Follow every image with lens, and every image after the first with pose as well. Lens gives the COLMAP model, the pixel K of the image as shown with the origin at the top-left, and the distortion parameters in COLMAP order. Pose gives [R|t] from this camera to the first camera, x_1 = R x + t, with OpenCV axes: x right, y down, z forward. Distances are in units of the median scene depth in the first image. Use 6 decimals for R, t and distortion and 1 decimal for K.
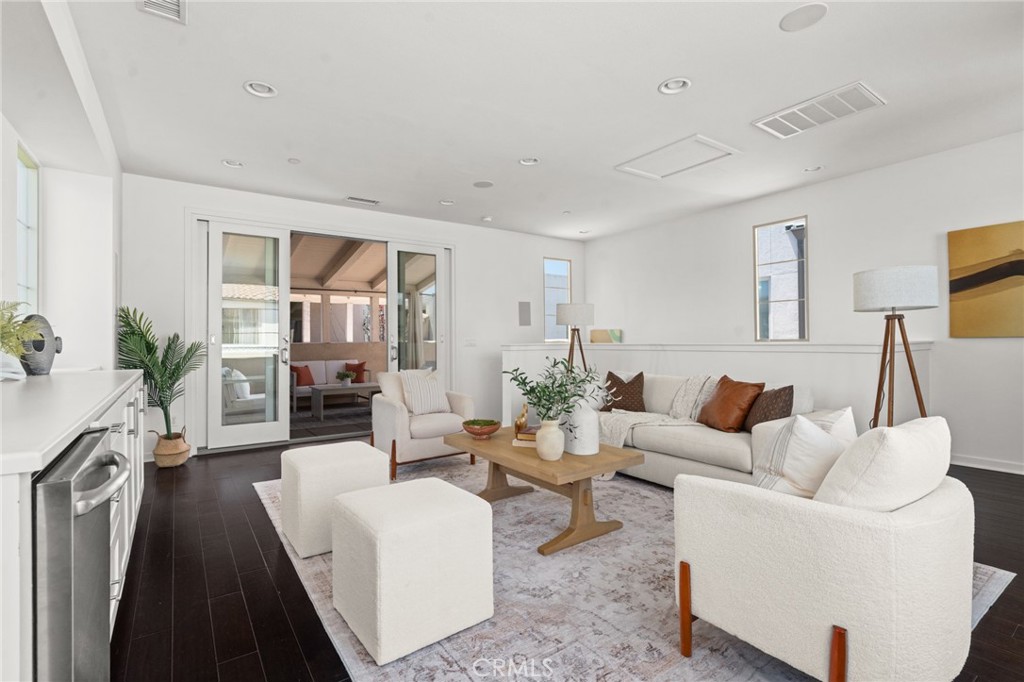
lens RADIAL K [[465.7, 0, 511.1], [0, 465.7, 334.6], [0, 0, 1]] dist [-0.004321, -0.000162]
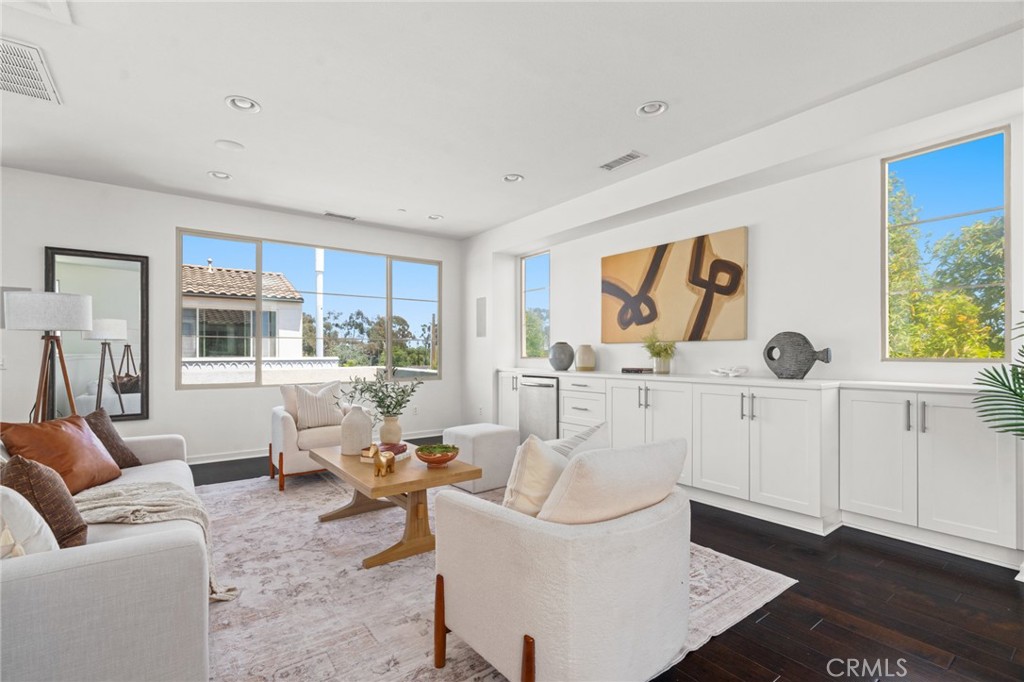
lens RADIAL K [[472.0, 0, 513.2], [0, 472.0, 355.8], [0, 0, 1]] dist [-0.000674, -0.000033]
pose [[-0.999768, 0.012052, -0.017858, -0.160921], [0.012118, 0.999920, -0.003590, 0.013041], [0.017813, -0.003806, -0.999834, 1.562976]]
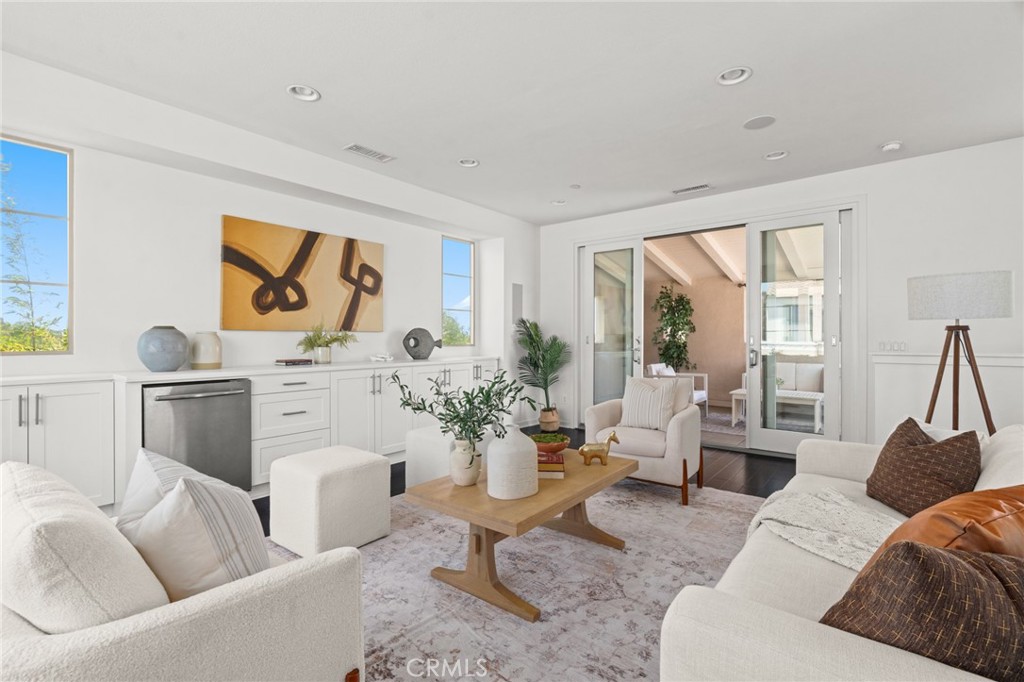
lens RADIAL K [[465.7, 0, 511.1], [0, 465.7, 334.6], [0, 0, 1]] dist [-0.004321, -0.000162]
pose [[0.275287, -0.000575, -0.961362, 0.643218], [0.009490, 0.999953, 0.002119, -0.010914], [0.961315, -0.009706, 0.275279, 0.562078]]
